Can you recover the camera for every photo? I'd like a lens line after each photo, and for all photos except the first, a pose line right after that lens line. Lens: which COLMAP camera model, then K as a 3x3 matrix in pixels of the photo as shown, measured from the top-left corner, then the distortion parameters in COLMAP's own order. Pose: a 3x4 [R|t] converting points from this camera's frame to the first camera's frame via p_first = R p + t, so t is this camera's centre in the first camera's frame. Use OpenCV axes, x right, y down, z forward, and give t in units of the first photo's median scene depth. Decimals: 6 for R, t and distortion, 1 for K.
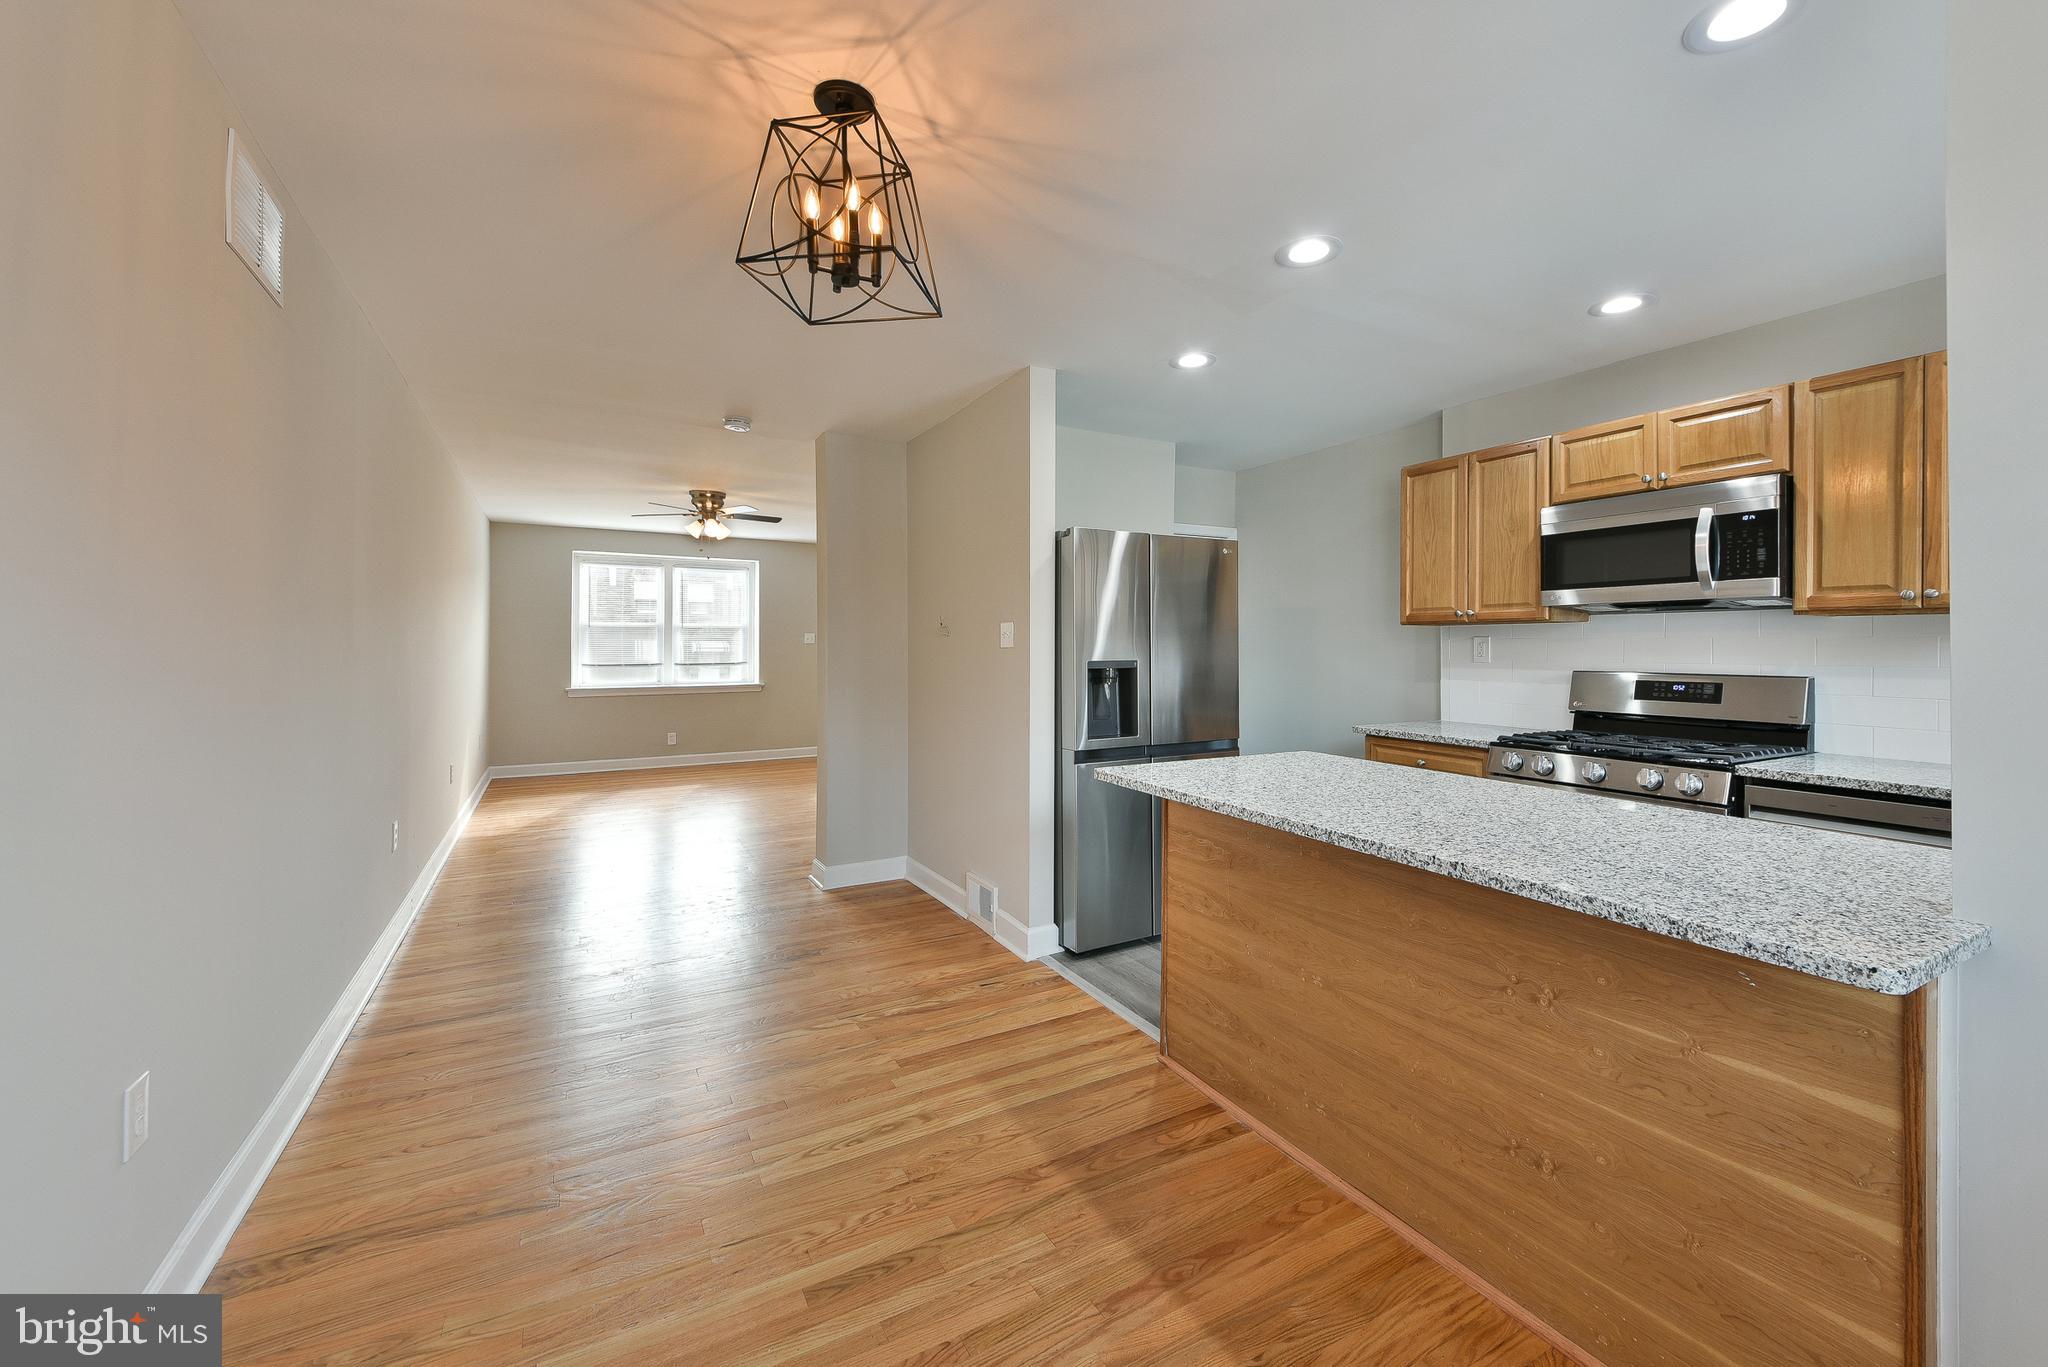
lens RADIAL K [[814.6, 0, 1041.3], [0, 814.6, 643.3], [0, 0, 1]] dist [0.018320, -0.006131]
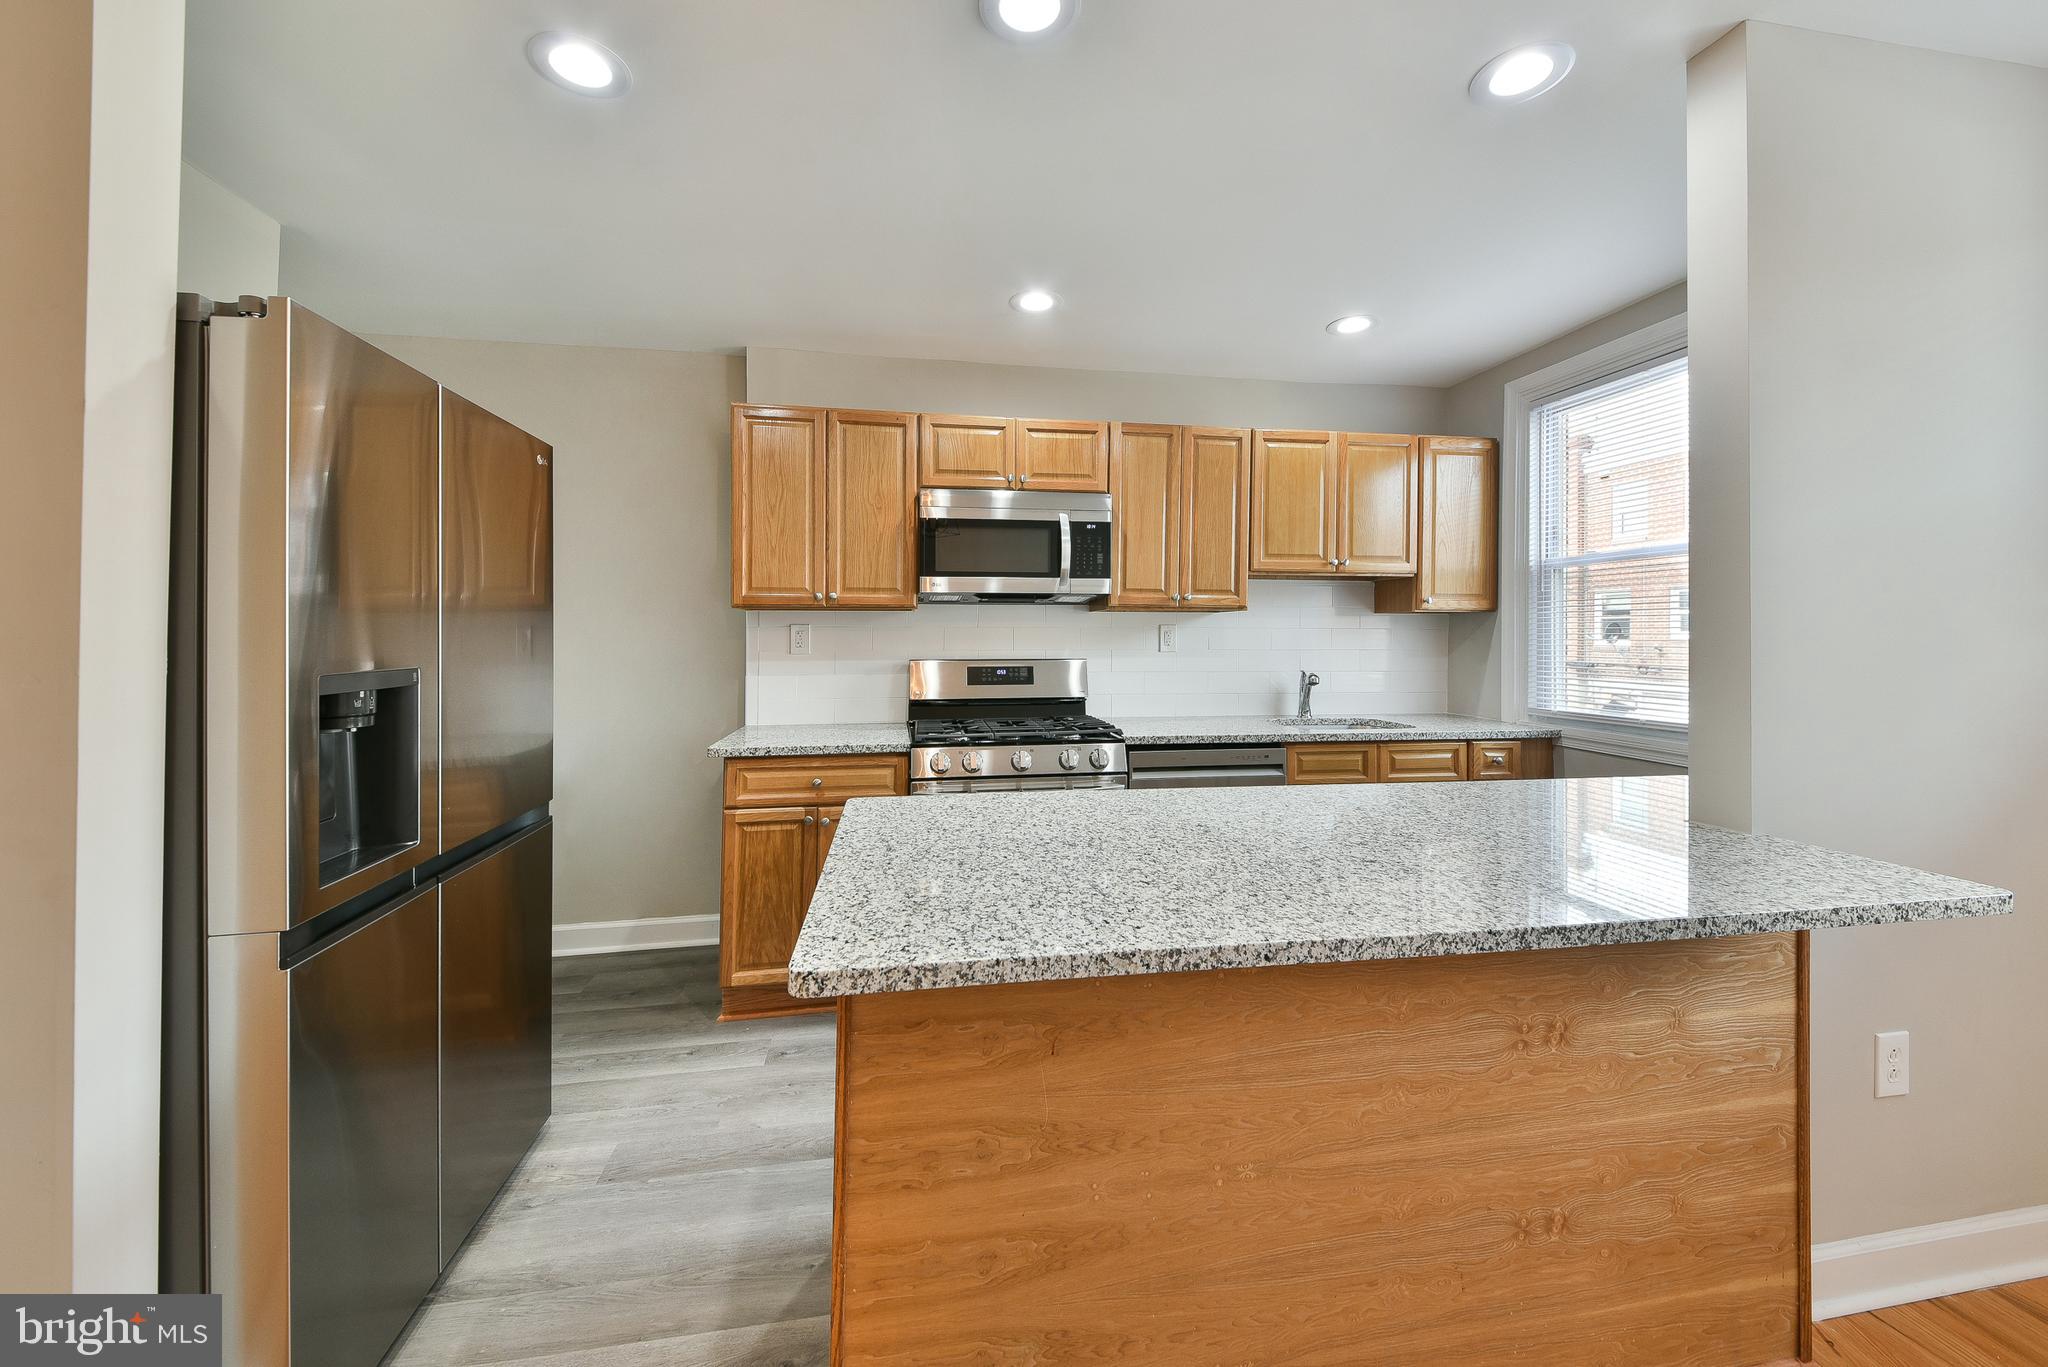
lens RADIAL K [[755.0, 0, 1019.4], [0, 755.0, 632.9], [0, 0, 1]] dist [0.009881, -0.001987]
pose [[0.346205, 0.003249, 0.938153, -0.195570], [-0.001152, 0.999995, -0.003038, 0.004372], [-0.938158, -0.000029, 0.346207, 0.712121]]
